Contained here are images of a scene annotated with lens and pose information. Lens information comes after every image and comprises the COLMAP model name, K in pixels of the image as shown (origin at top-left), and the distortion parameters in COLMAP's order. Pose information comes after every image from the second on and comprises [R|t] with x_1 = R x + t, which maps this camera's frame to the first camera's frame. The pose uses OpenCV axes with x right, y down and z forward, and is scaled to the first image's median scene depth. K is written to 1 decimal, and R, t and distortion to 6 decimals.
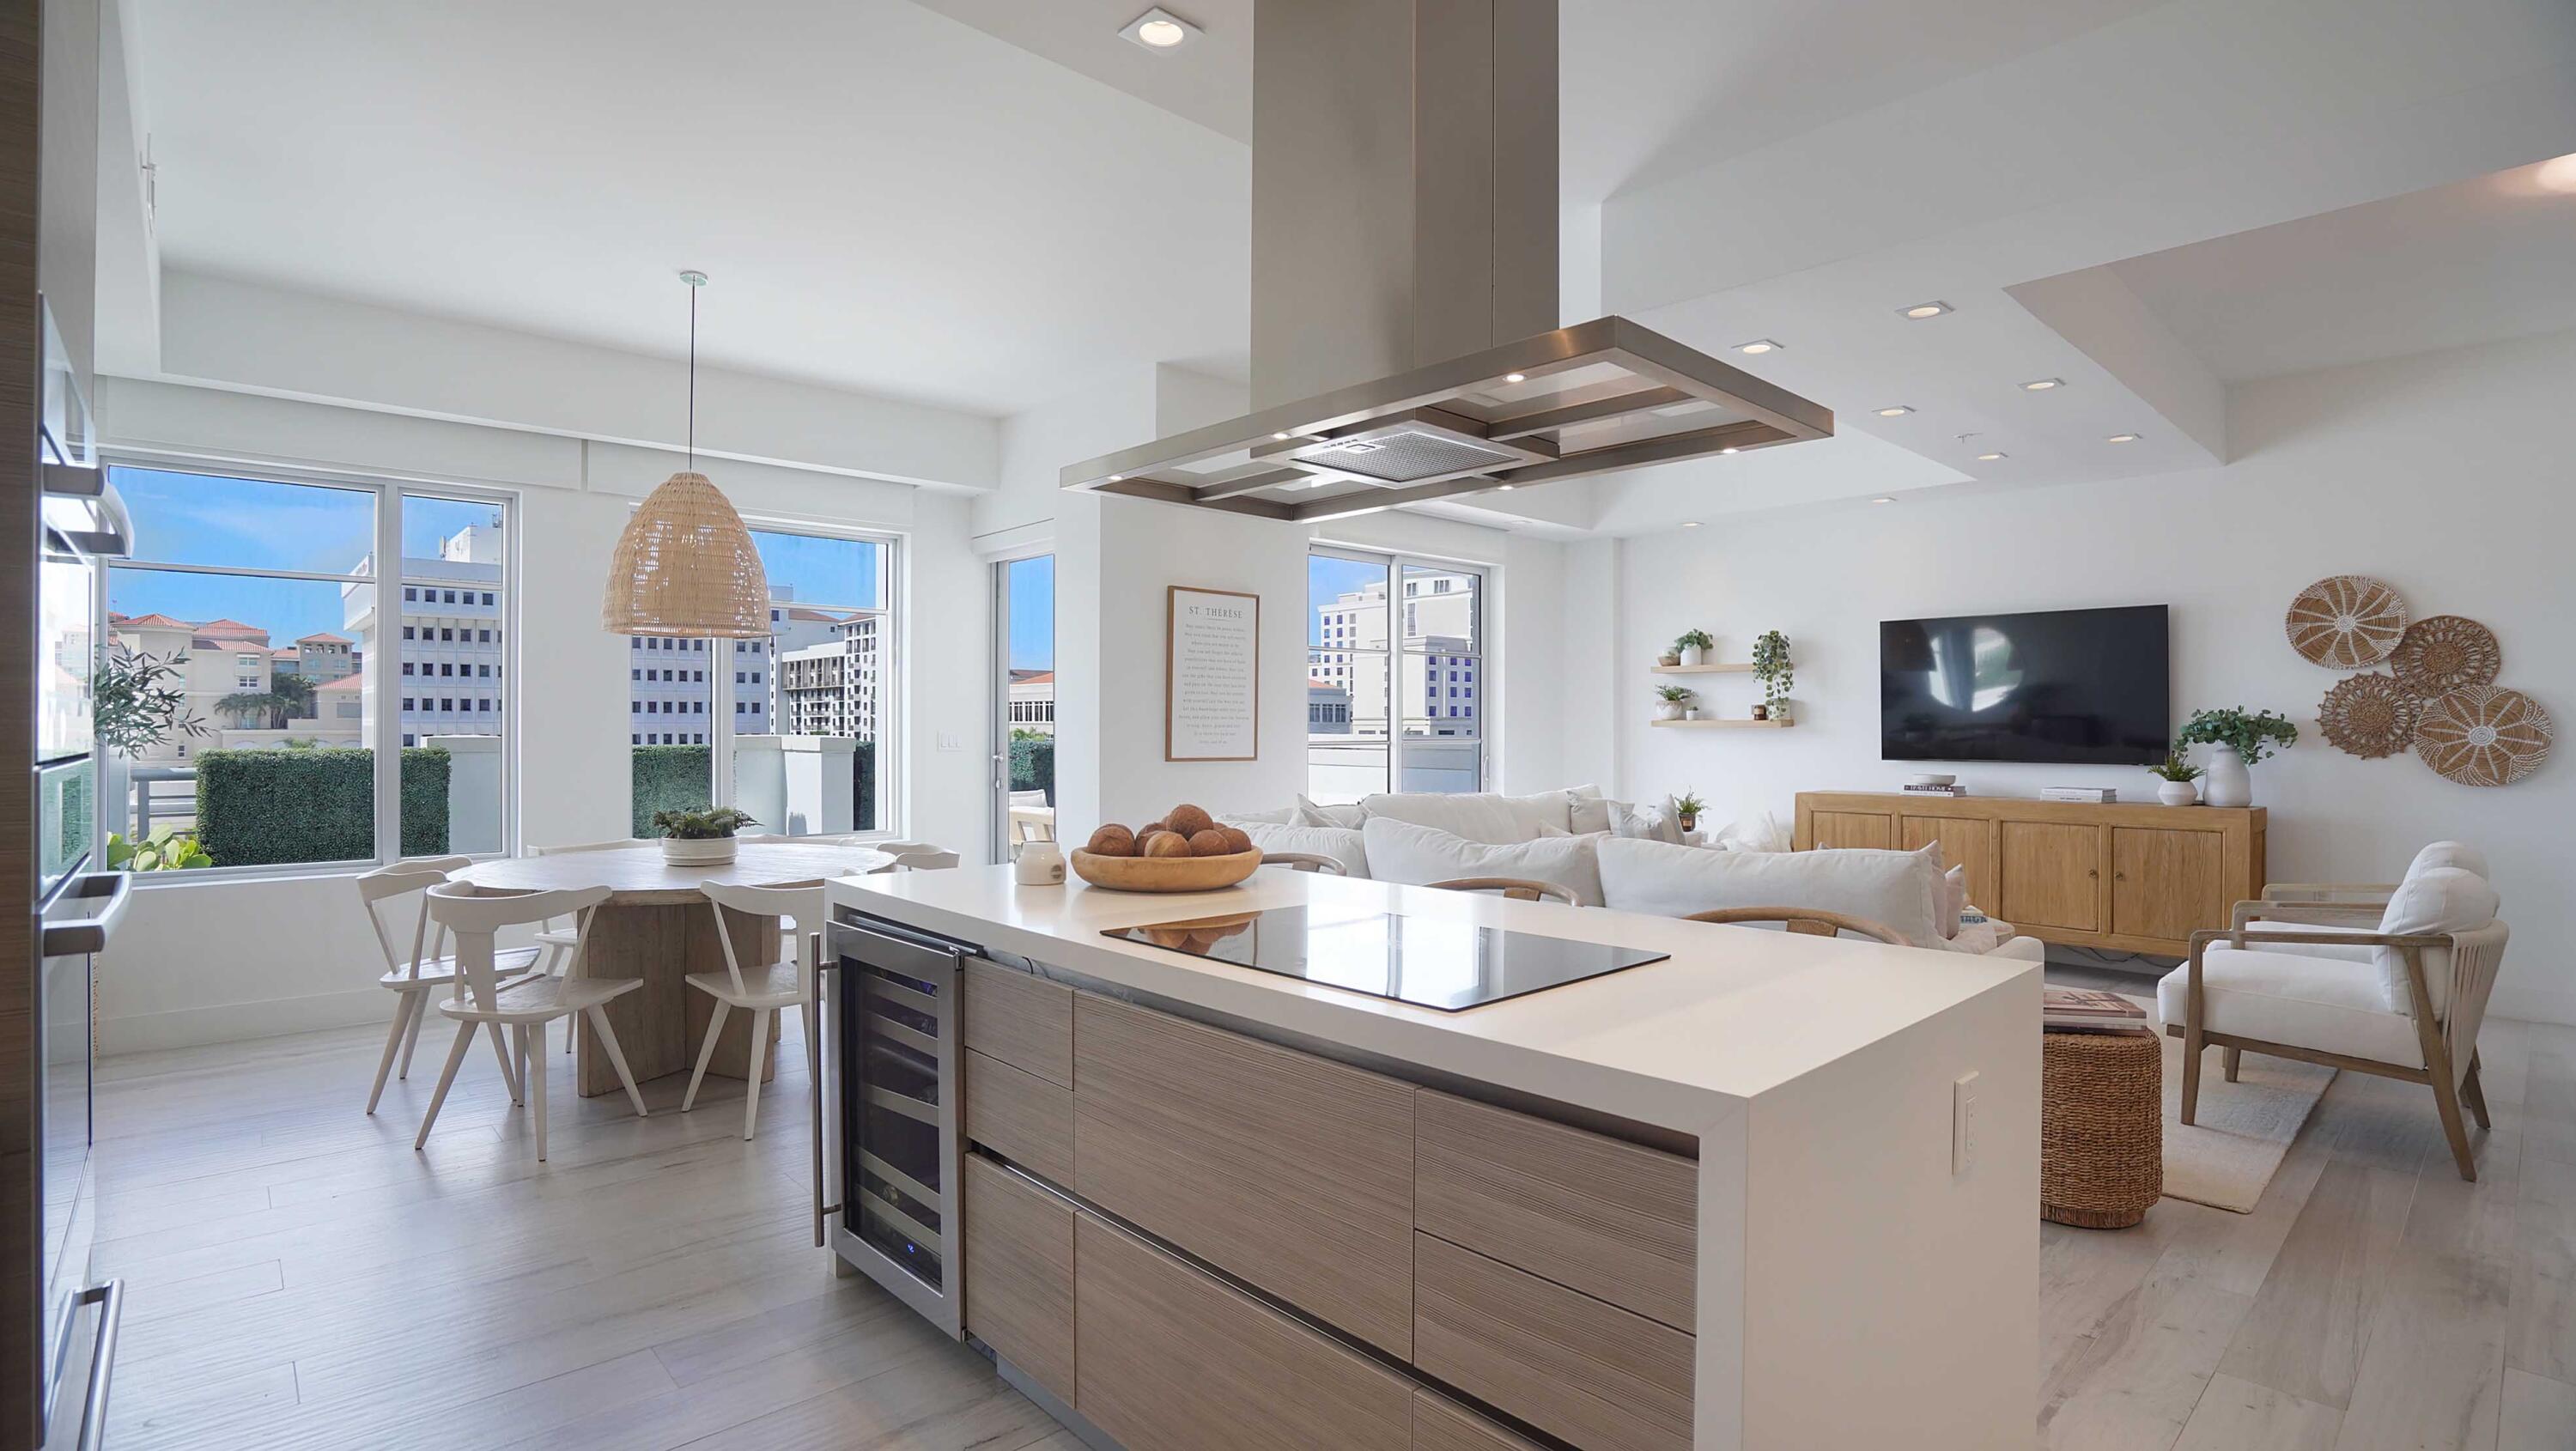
lens RADIAL K [[1227.5, 0, 1288.0], [0, 1227.5, 725.5], [0, 0, 1]] dist [-0.061052, 0.022950]
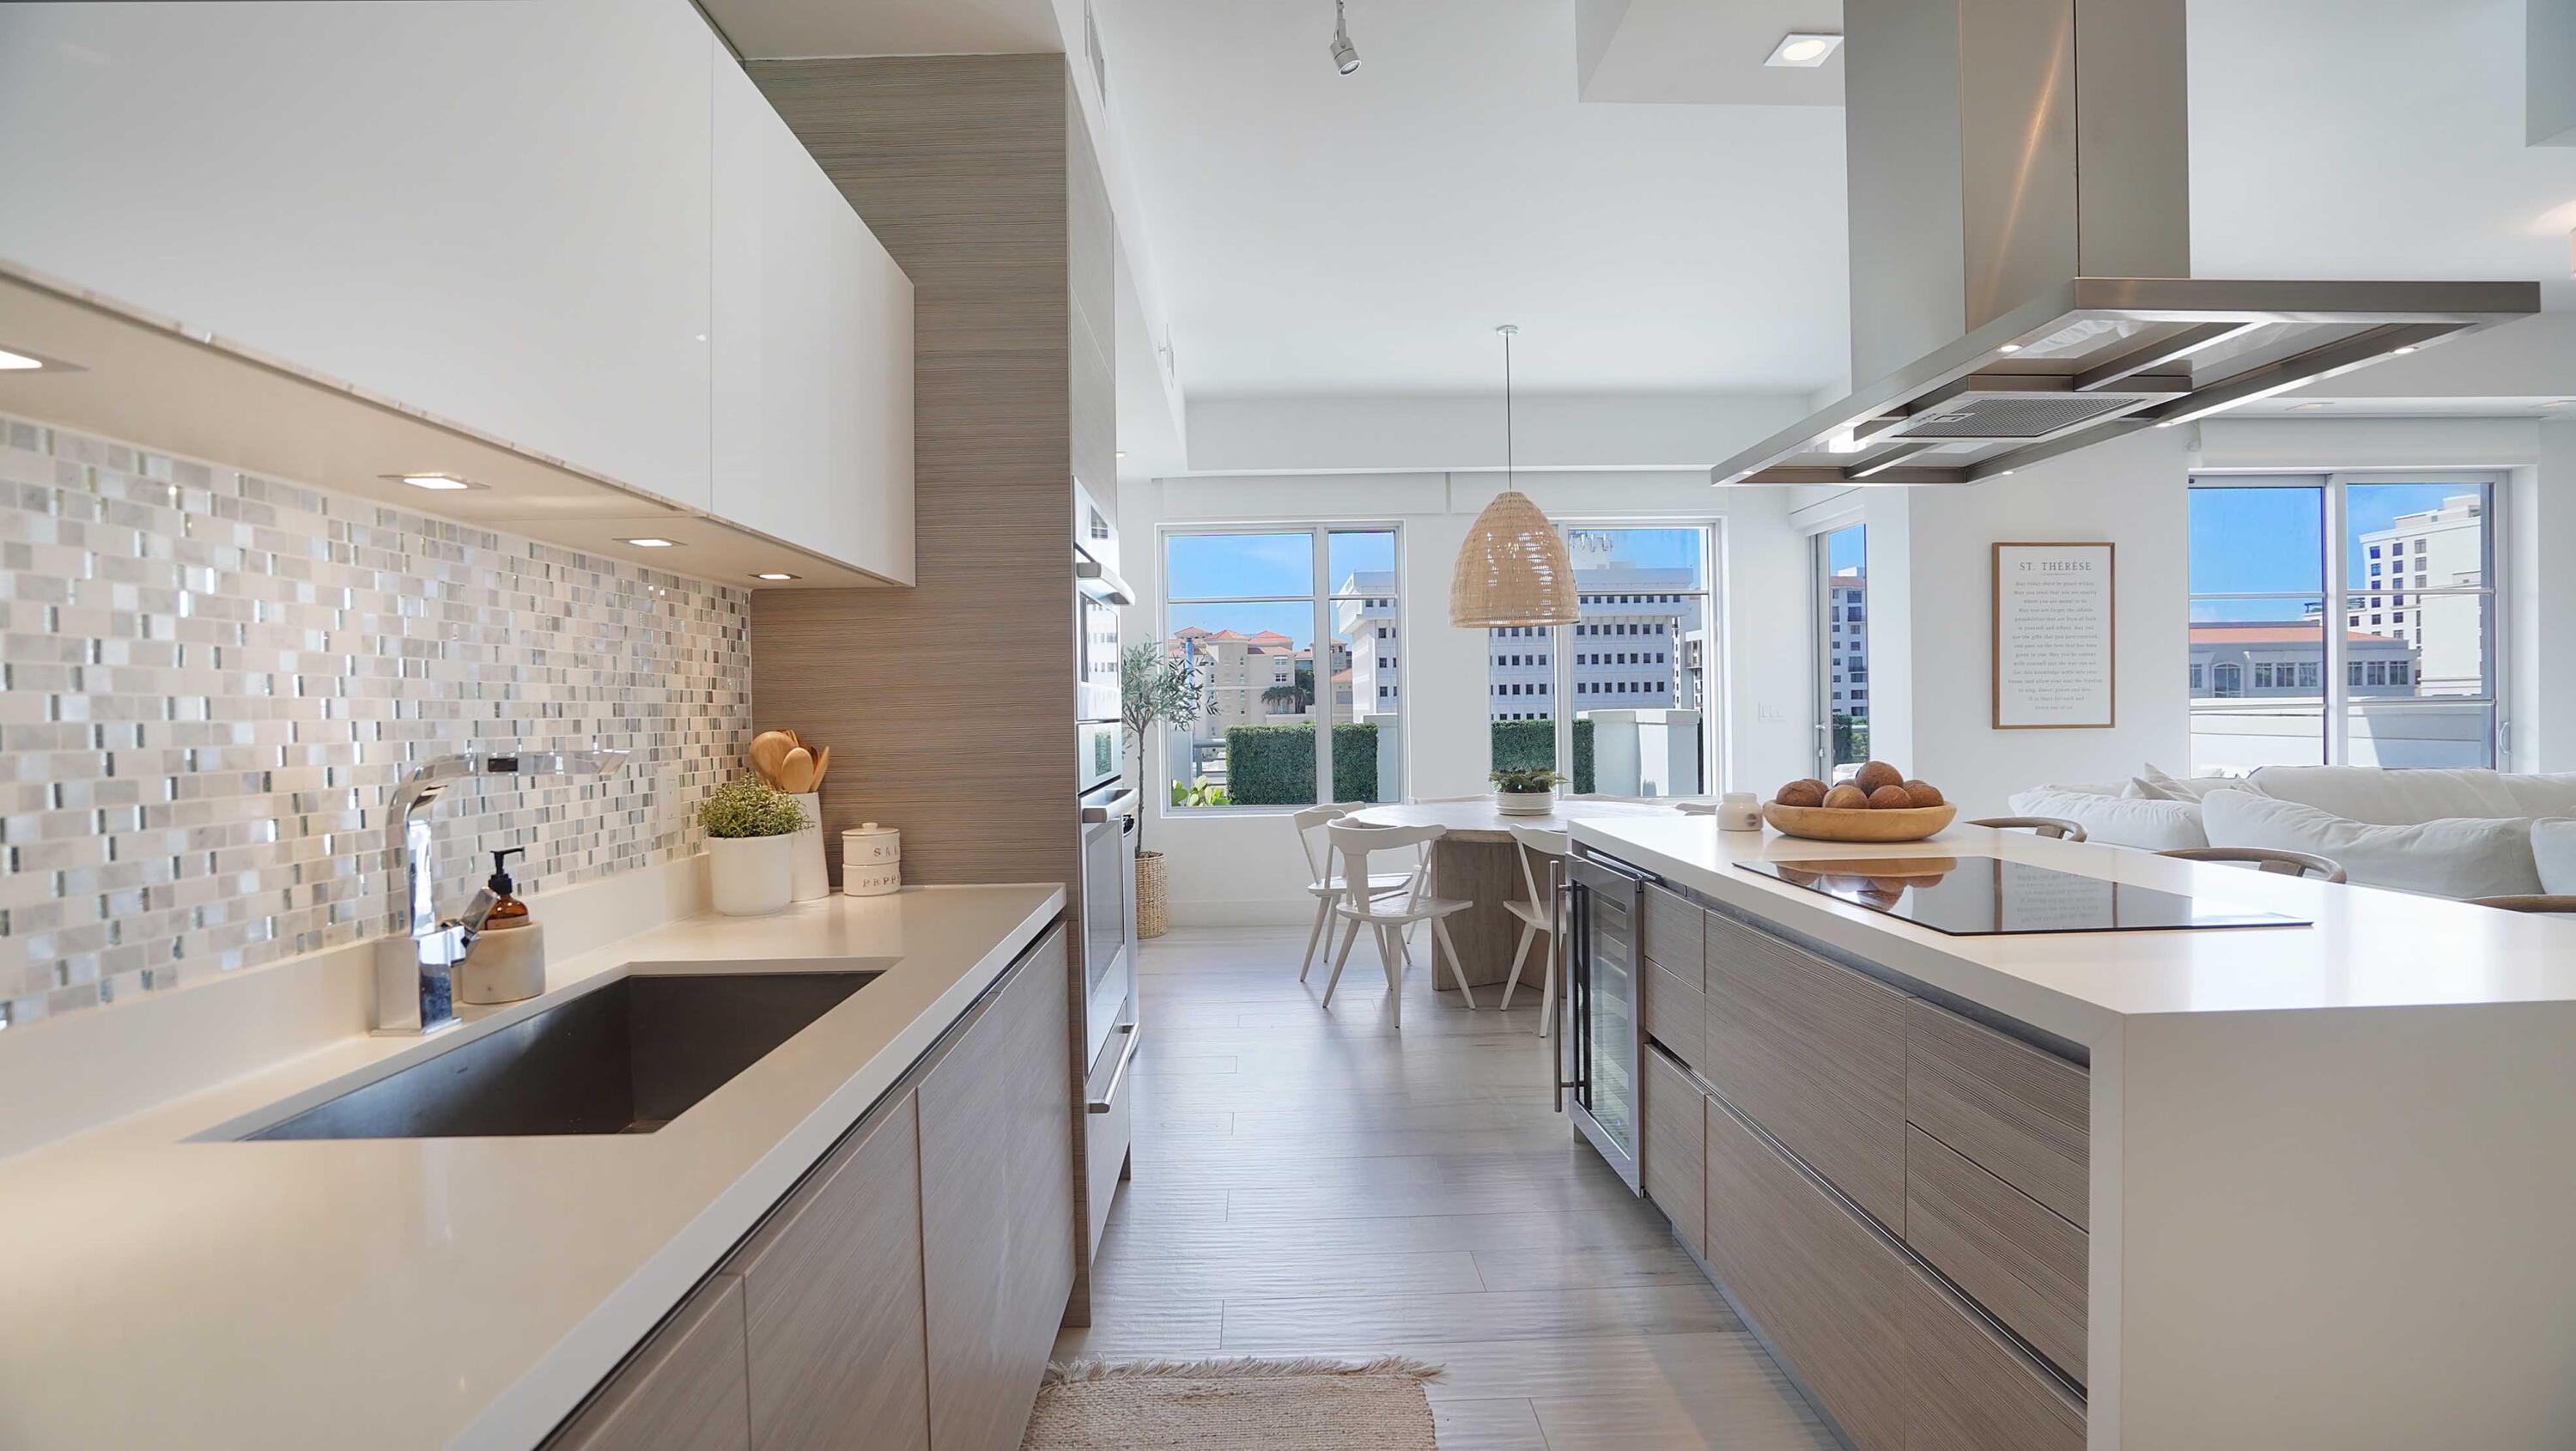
lens RADIAL K [[1227.5, 0, 1288.0], [0, 1227.5, 725.5], [0, 0, 1]] dist [-0.061052, 0.022950]
pose [[0.752453, -0.007916, -0.658598, 0.141771], [0.020274, 0.999732, 0.011146, 0.007085], [0.658334, -0.021739, 0.752412, -0.075037]]
